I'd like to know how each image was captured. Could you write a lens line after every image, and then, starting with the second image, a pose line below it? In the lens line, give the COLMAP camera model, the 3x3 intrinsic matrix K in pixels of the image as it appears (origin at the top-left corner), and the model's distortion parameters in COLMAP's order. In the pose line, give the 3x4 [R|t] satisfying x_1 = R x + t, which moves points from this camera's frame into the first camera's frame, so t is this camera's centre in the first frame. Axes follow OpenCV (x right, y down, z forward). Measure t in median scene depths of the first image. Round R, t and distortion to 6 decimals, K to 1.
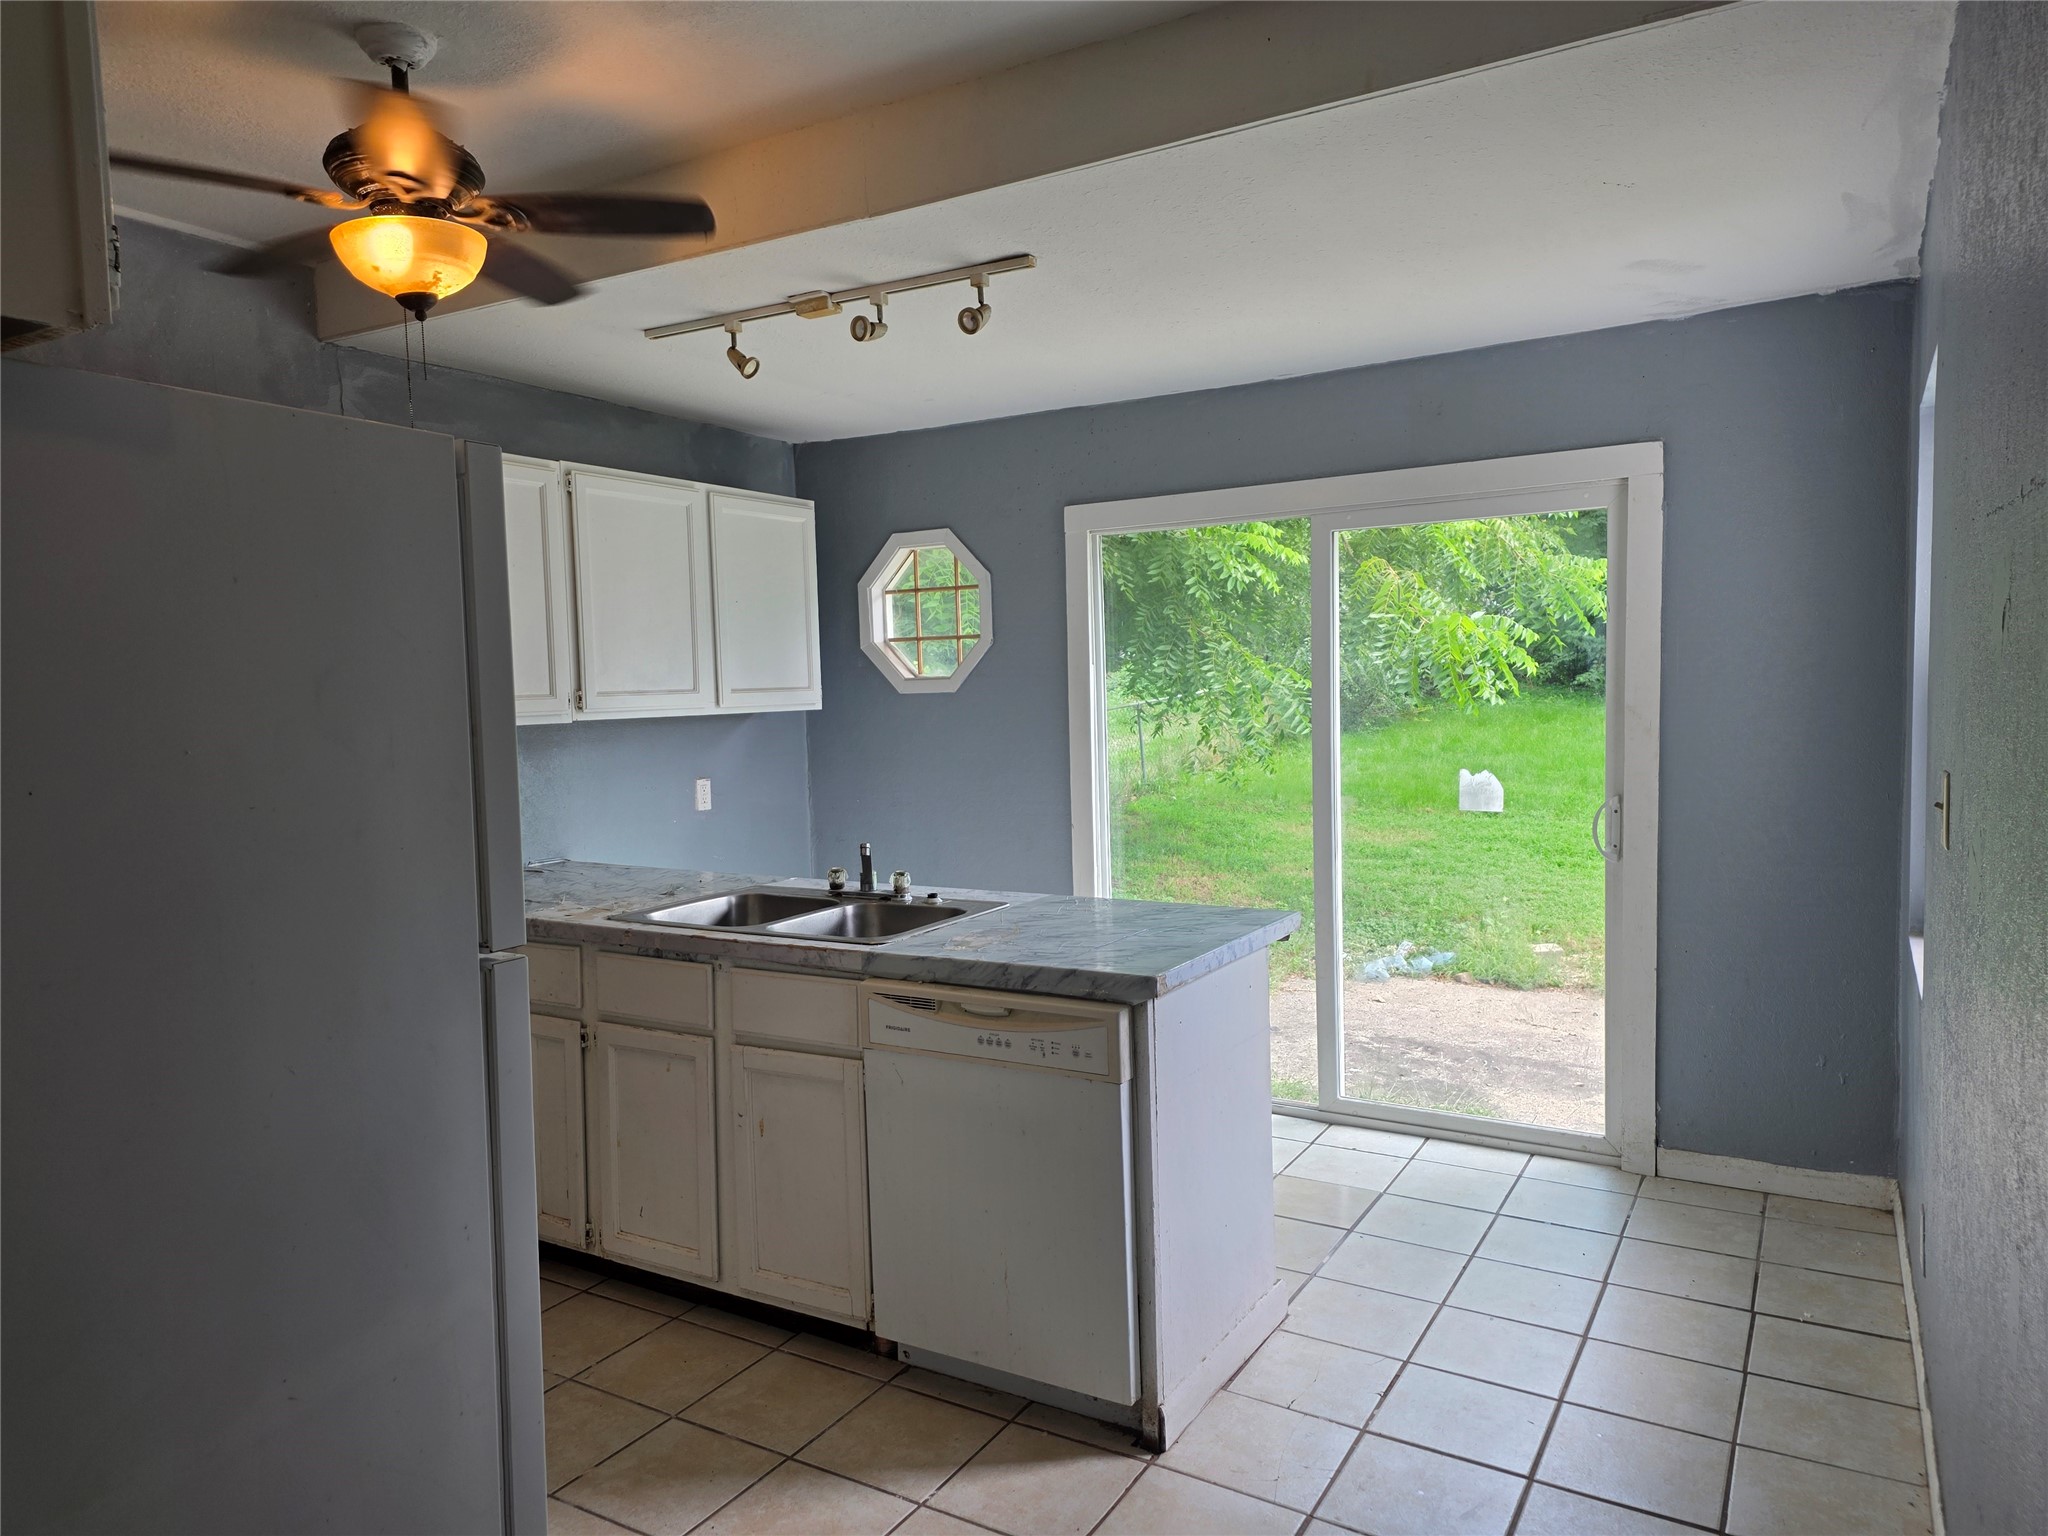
lens RADIAL K [[1371.4, 0, 1027.6], [0, 1371.4, 764.6], [0, 0, 1]] dist [0.083435, -0.031291]
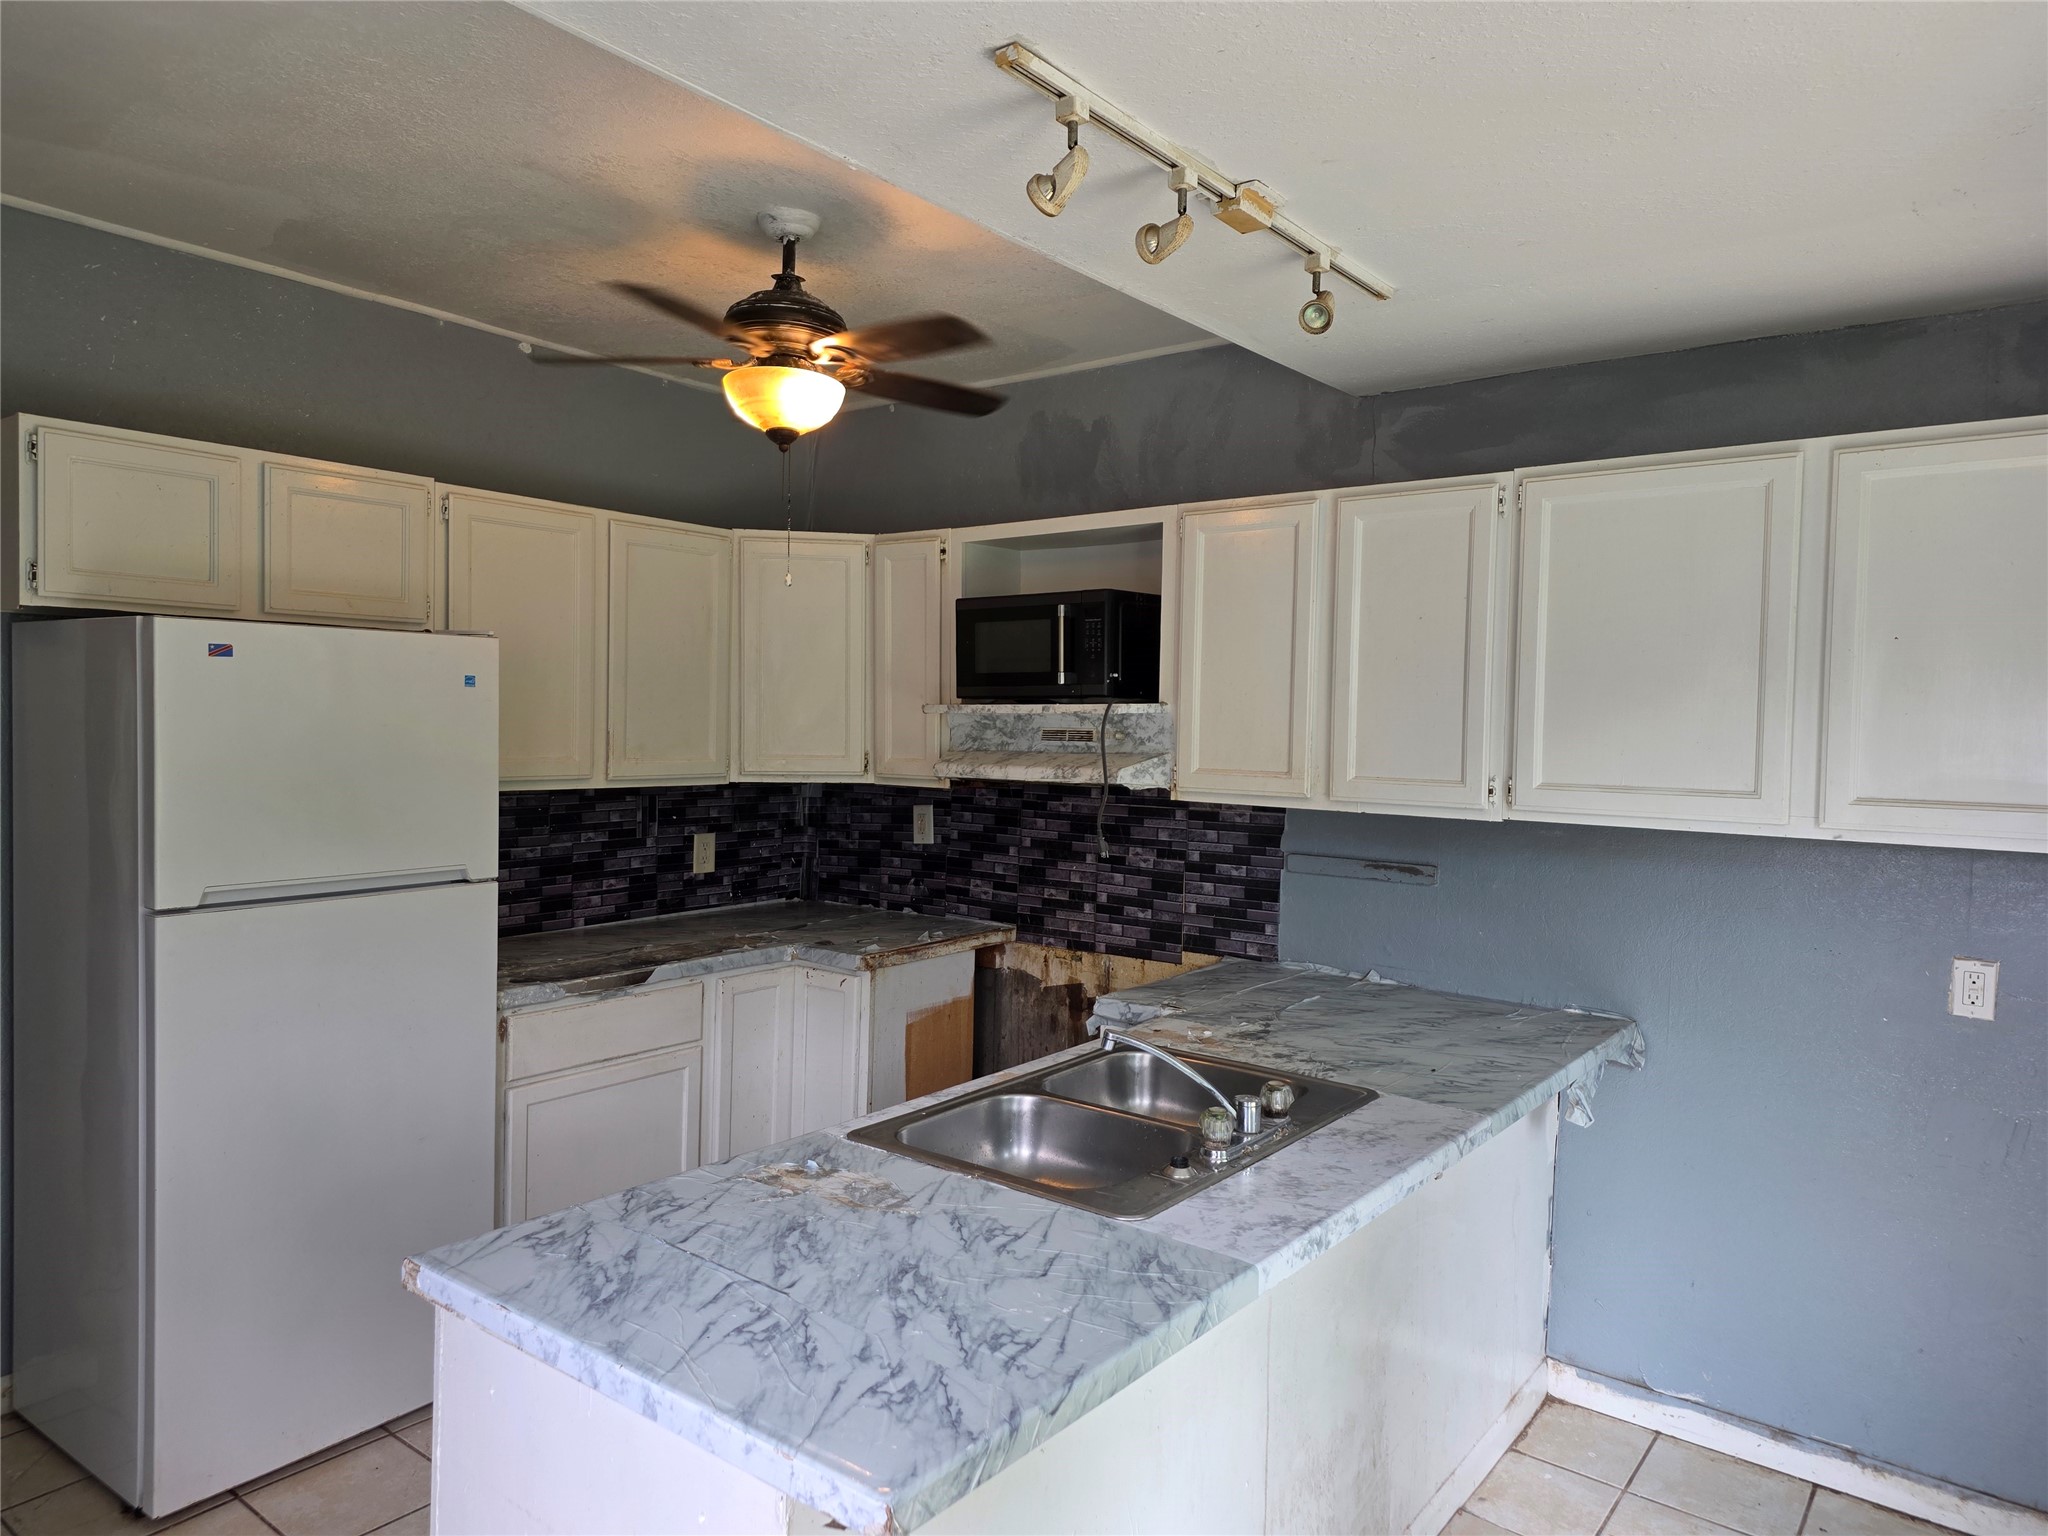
lens RADIAL K [[1371.4, 0, 1029.0], [0, 1371.4, 770.3], [0, 0, 1]] dist [0.083435, -0.031291]
pose [[-0.114196, 0.060892, -0.991590, 0.391880], [-0.077364, 0.994544, 0.069983, -0.081725], [0.990441, 0.084705, -0.108862, 0.752617]]
